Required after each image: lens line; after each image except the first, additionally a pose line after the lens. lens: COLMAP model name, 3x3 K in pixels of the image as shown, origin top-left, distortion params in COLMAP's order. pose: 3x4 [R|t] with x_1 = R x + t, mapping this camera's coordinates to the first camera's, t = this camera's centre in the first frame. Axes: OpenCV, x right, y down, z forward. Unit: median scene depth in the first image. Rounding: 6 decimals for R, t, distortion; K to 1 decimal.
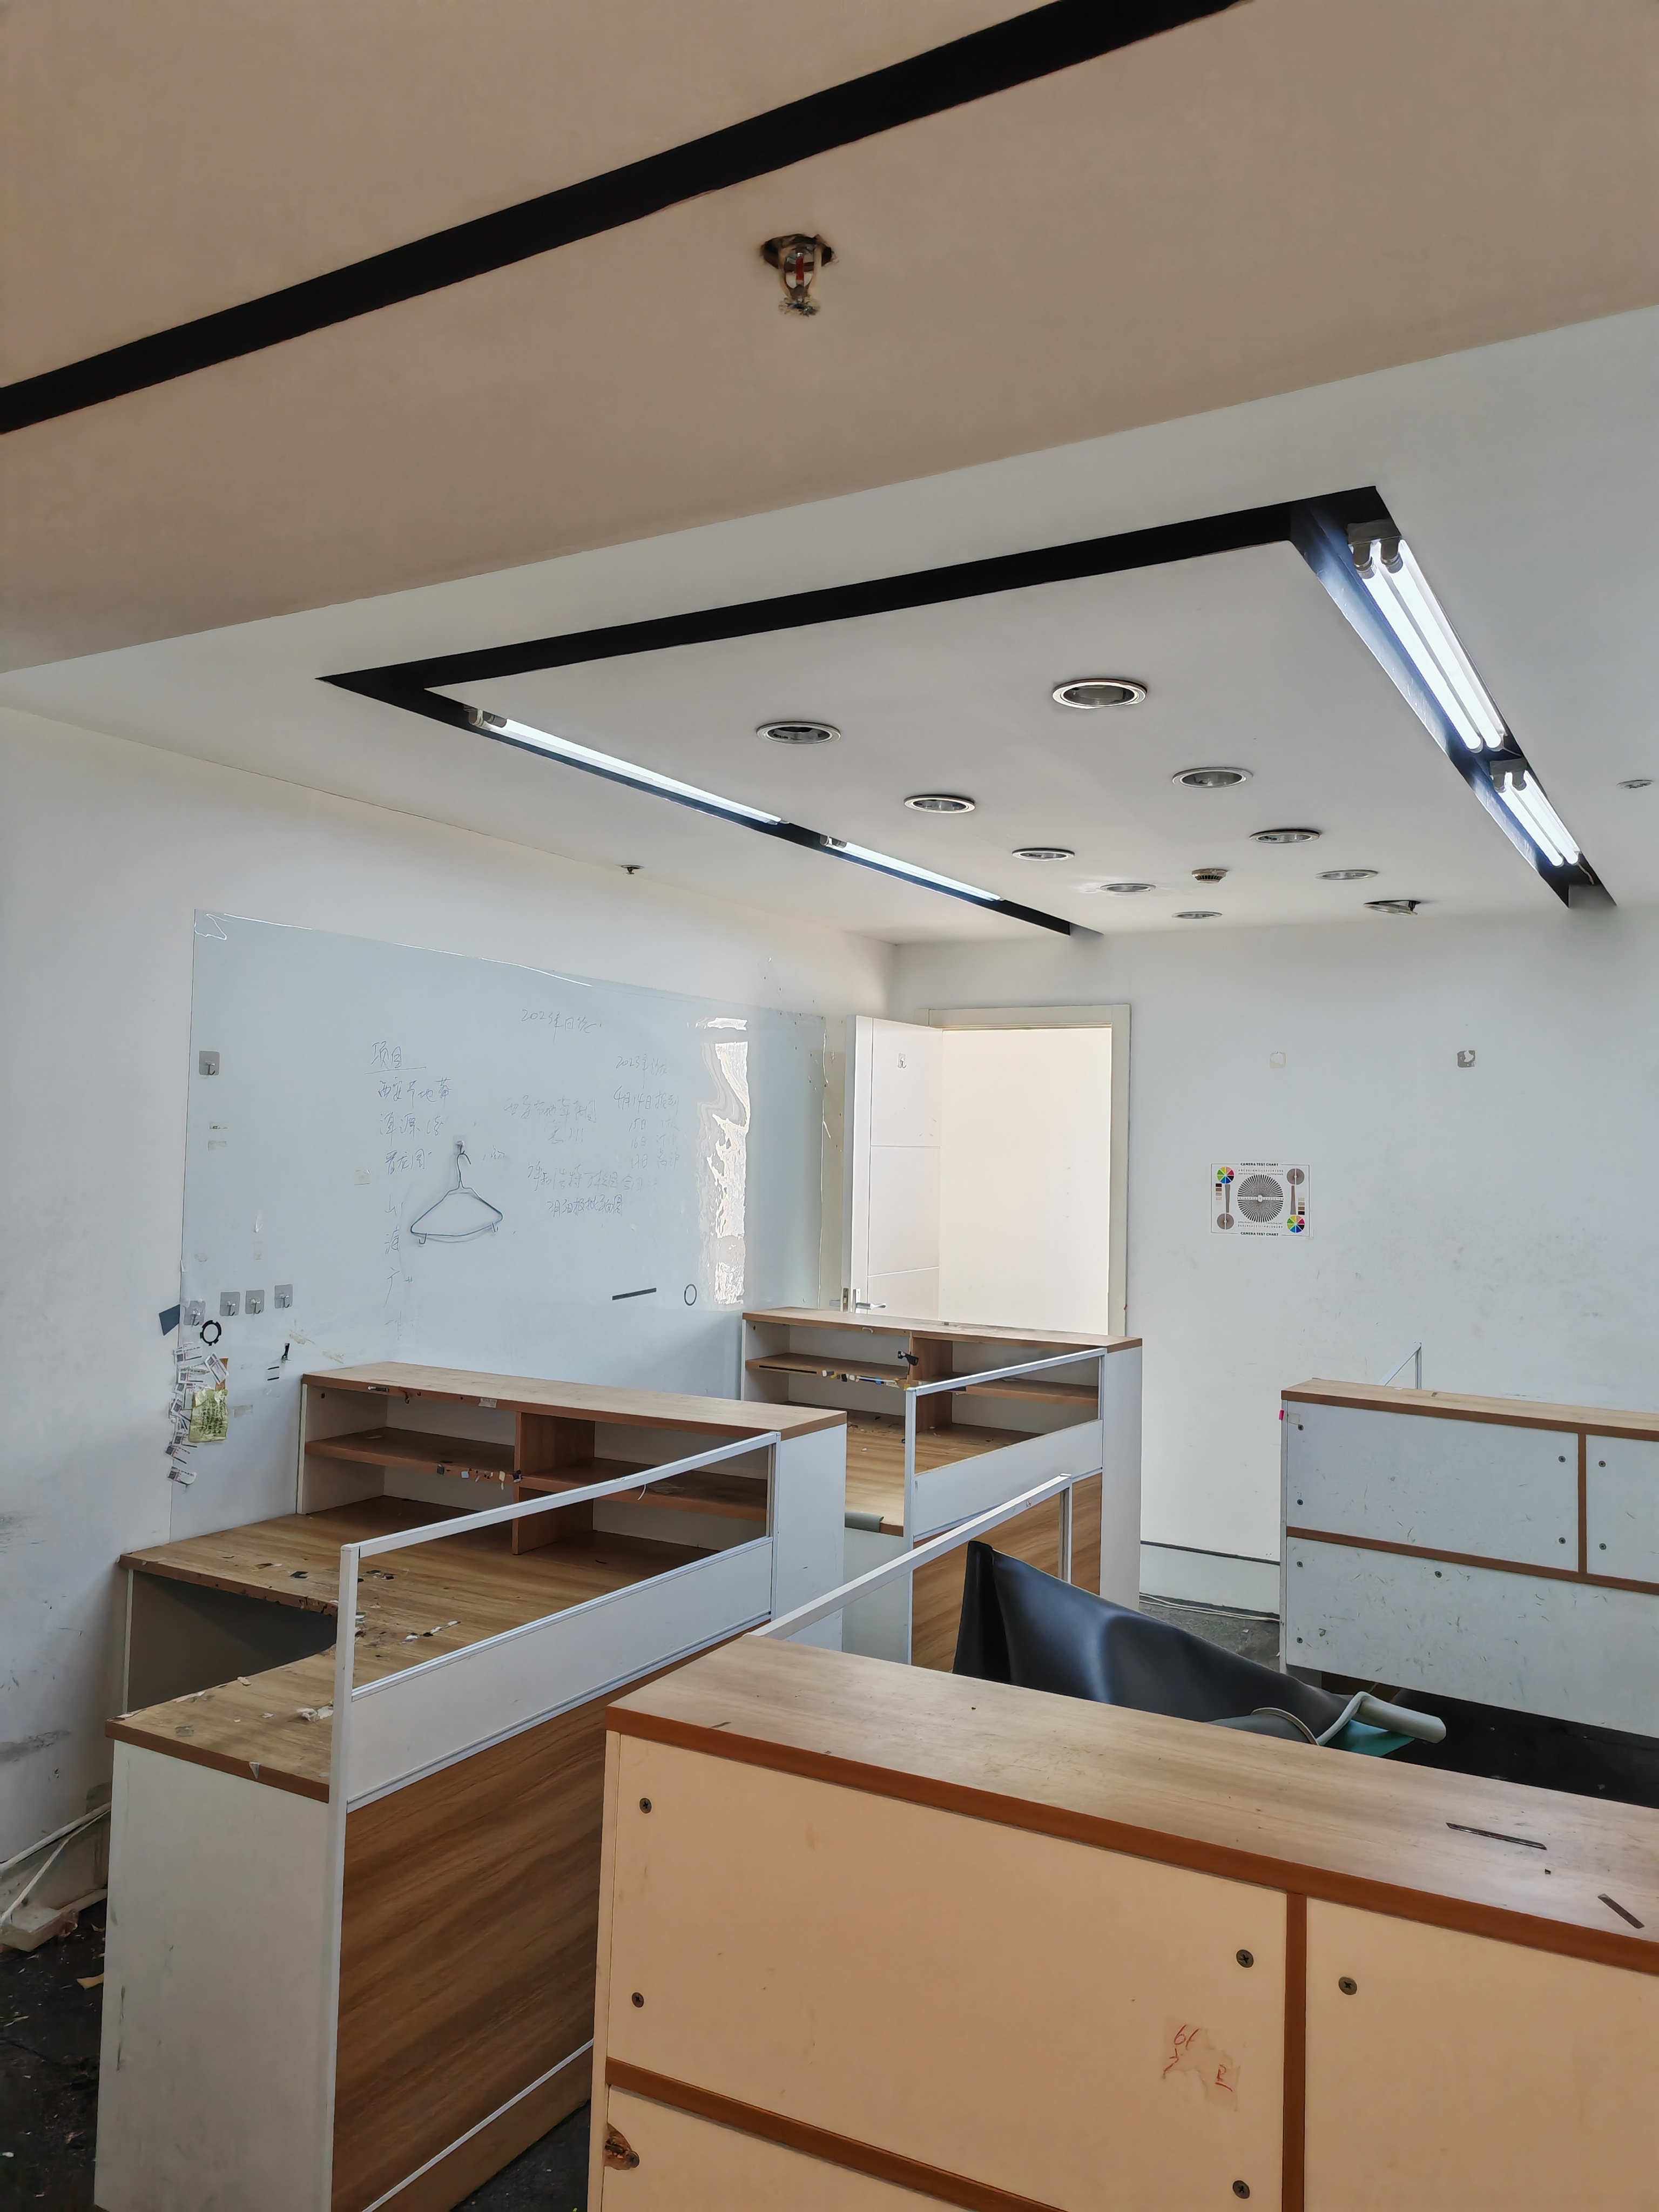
lens RADIAL K [[1605.7, 0, 829.5], [0, 1605.7, 1106.0], [0, 0, 1]] dist [0.082862, -0.074518]
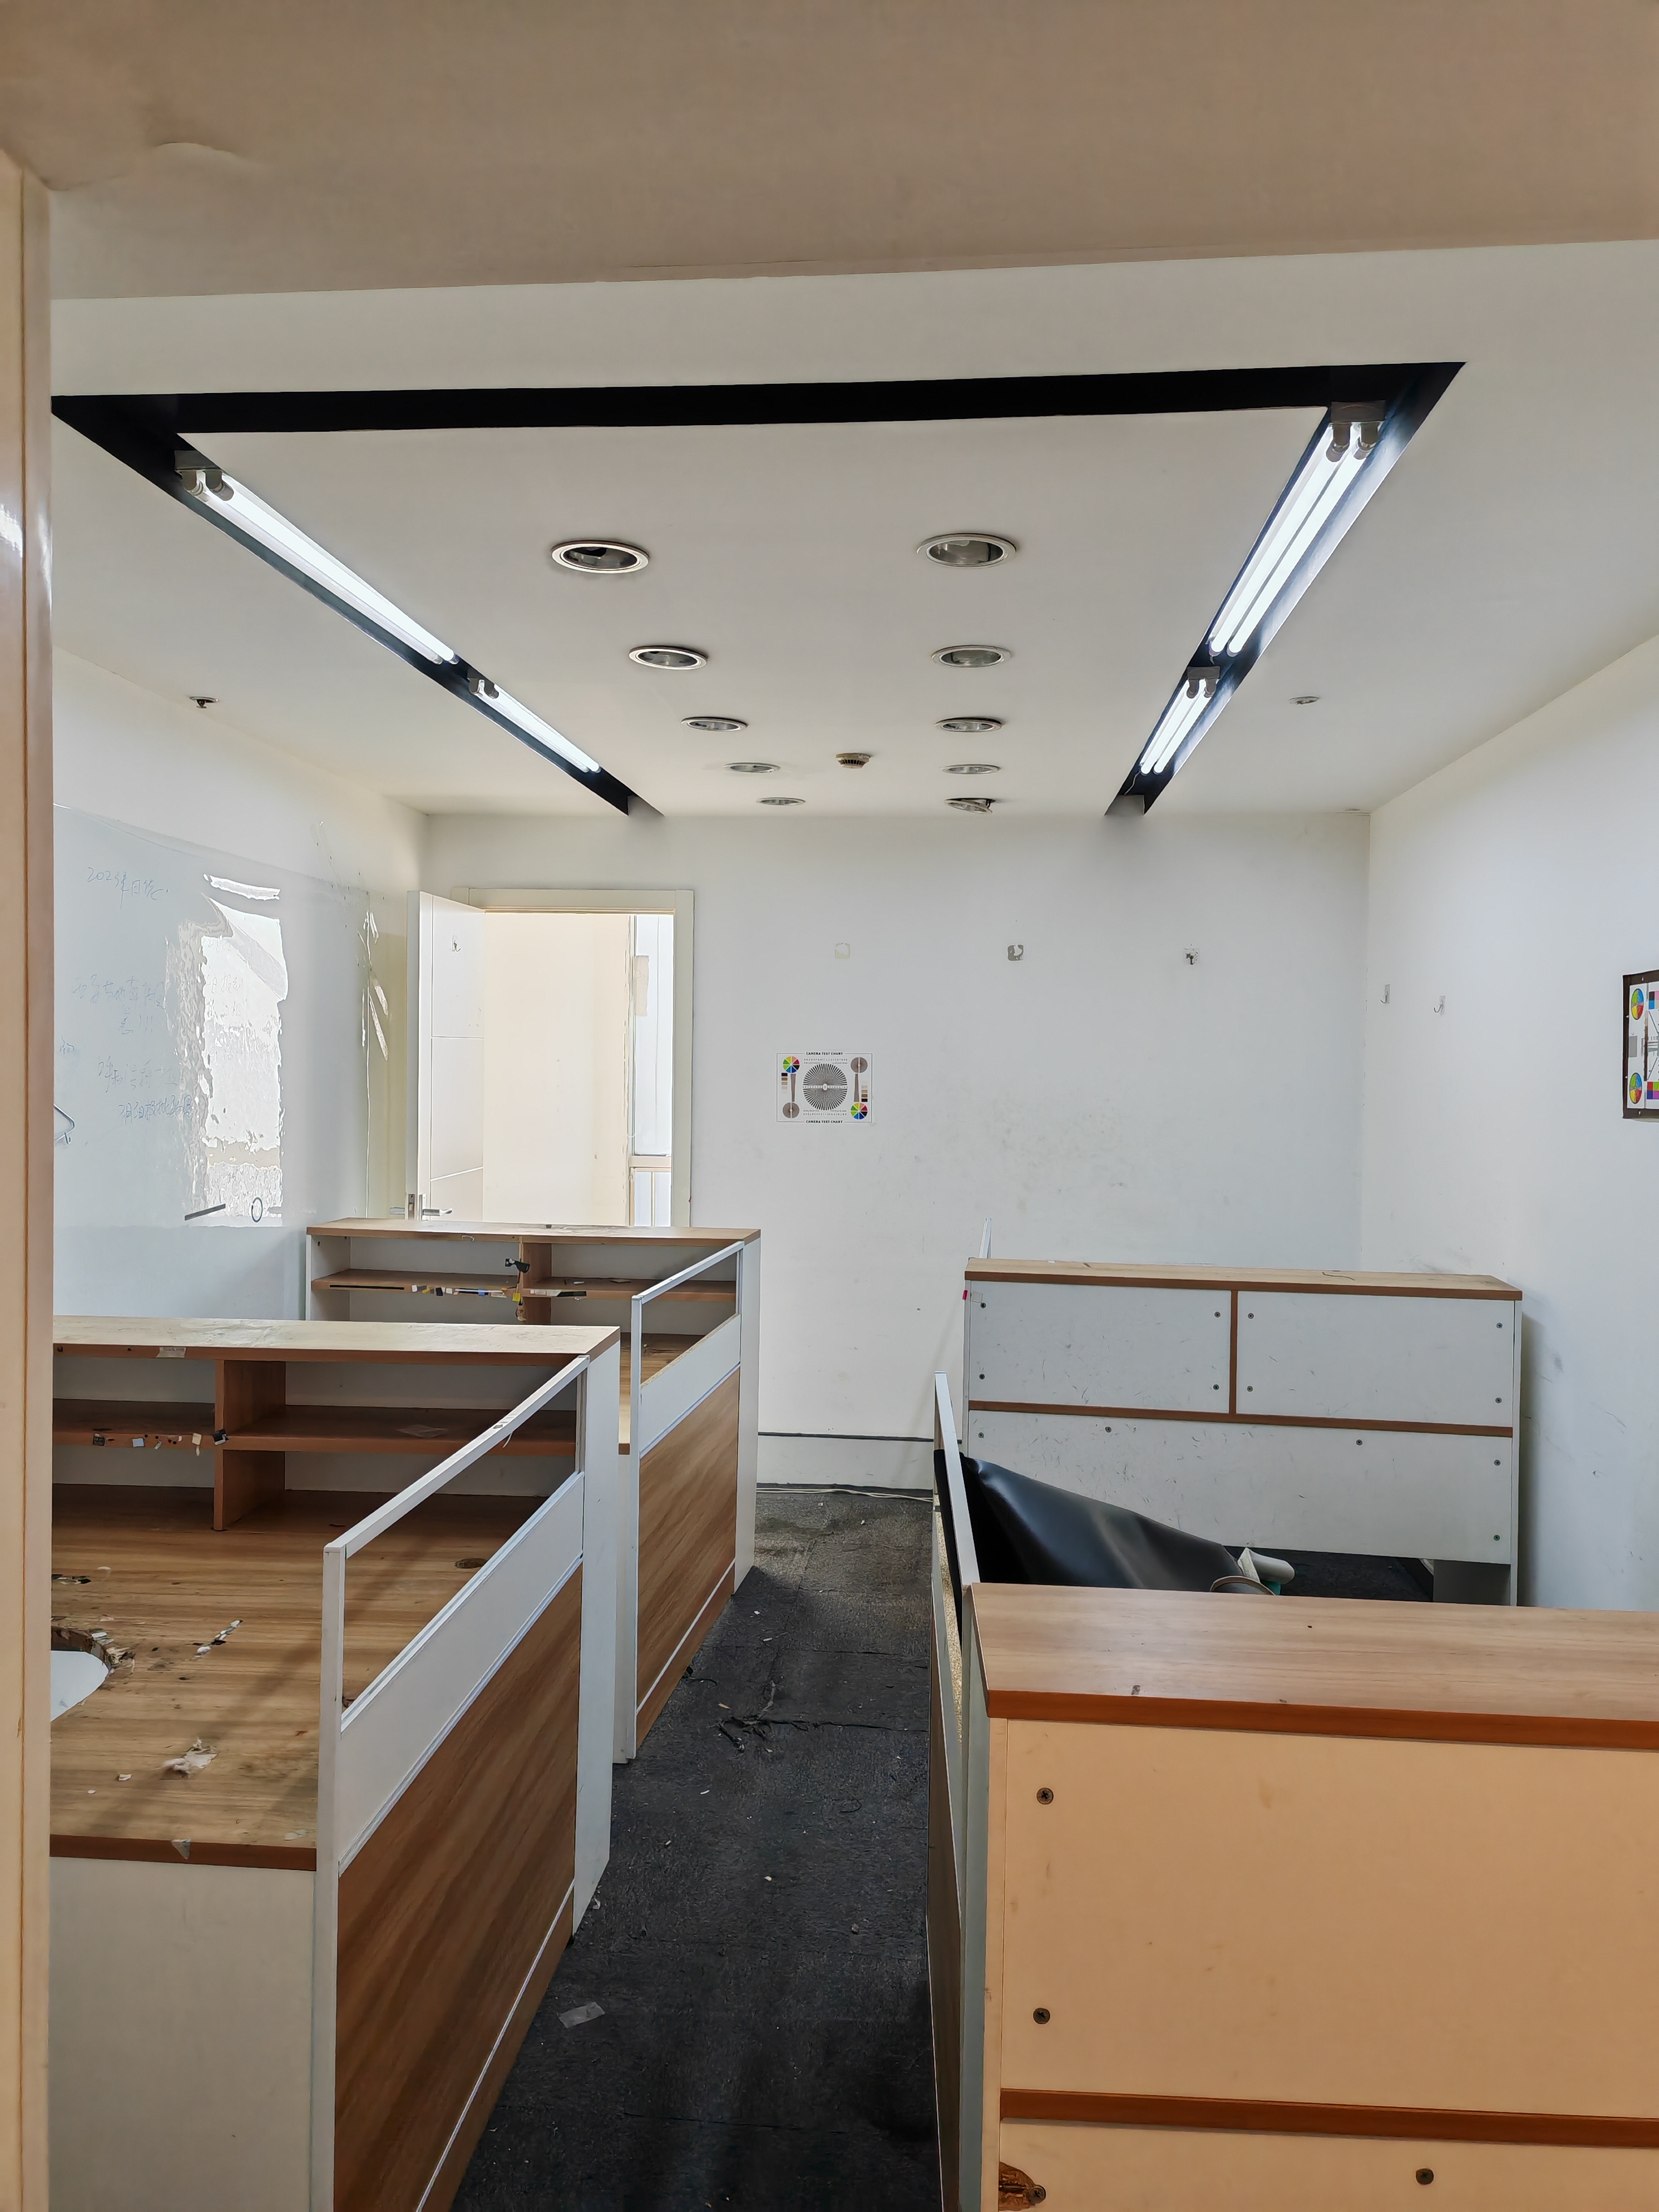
lens RADIAL K [[1605.7, 0, 829.5], [0, 1605.7, 1106.0], [0, 0, 1]] dist [0.082862, -0.074518]
pose [[0.907729, -0.022317, 0.418964, -0.263767], [-0.005492, 0.997867, 0.065053, 0.005668], [-0.419522, -0.061351, 0.905670, 0.136305]]
